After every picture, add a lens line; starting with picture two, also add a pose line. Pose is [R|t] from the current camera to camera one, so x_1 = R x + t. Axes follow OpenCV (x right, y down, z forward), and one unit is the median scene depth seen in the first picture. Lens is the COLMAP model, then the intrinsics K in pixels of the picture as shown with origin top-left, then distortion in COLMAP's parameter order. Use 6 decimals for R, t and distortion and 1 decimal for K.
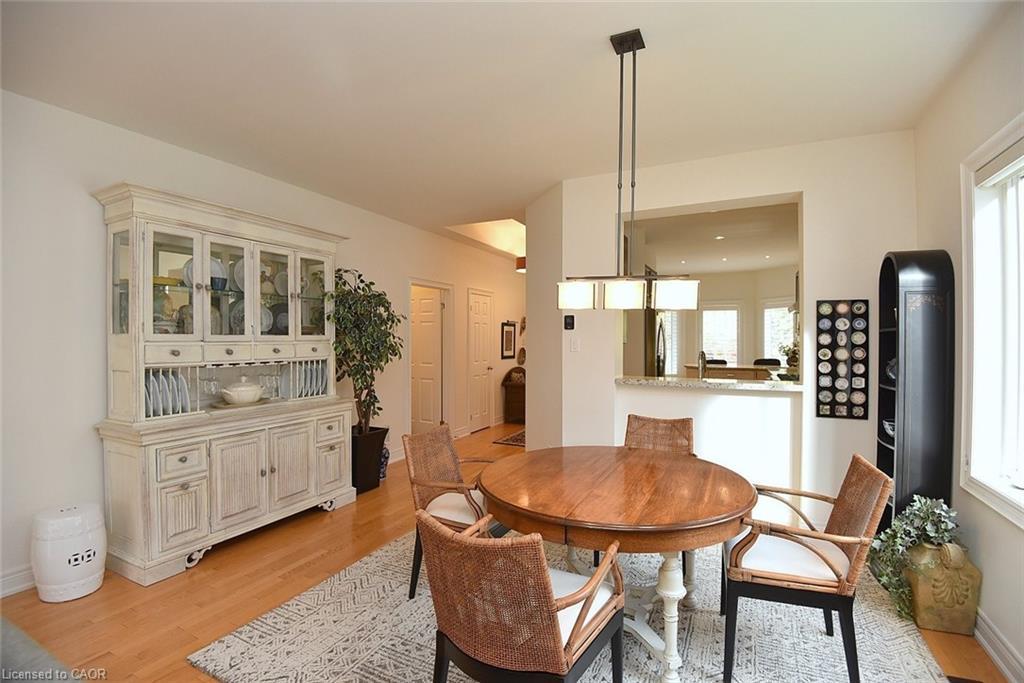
lens RADIAL K [[486.7, 0, 512.0], [0, 486.7, 341.5], [0, 0, 1]] dist [-0.001708, -0.027463]
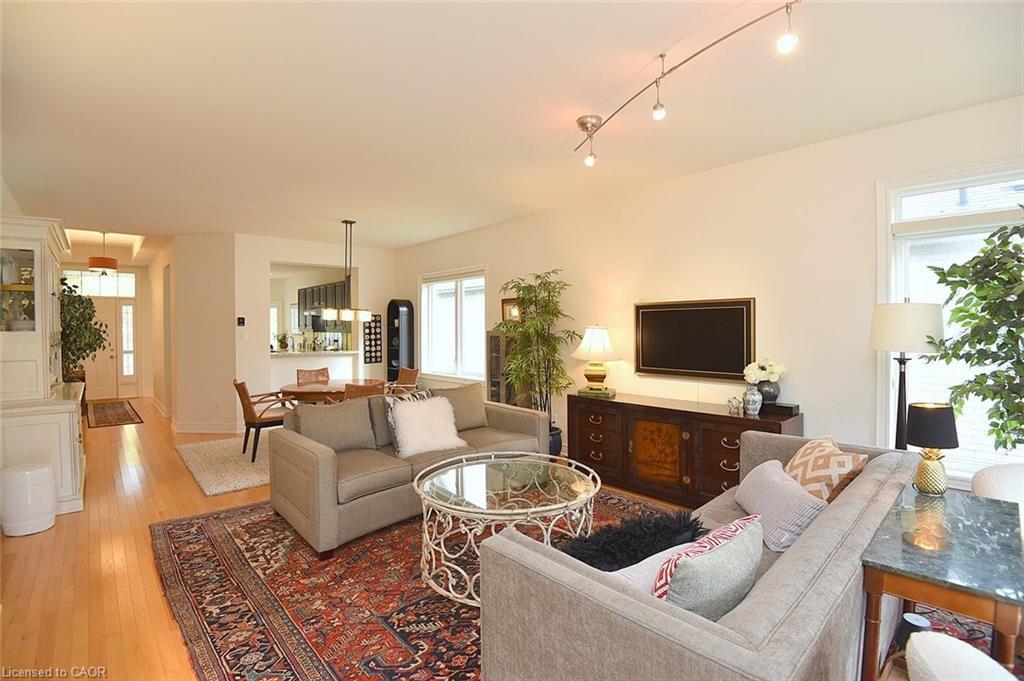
lens RADIAL K [[486.7, 0, 512.0], [0, 486.7, 340.5], [0, 0, 1]] dist [-0.001708, -0.027463]
pose [[0.384388, -0.024679, 0.922842, -1.318386], [0.010827, 0.999694, 0.022224, -0.002568], [-0.923108, 0.001449, 0.384538, -0.598453]]
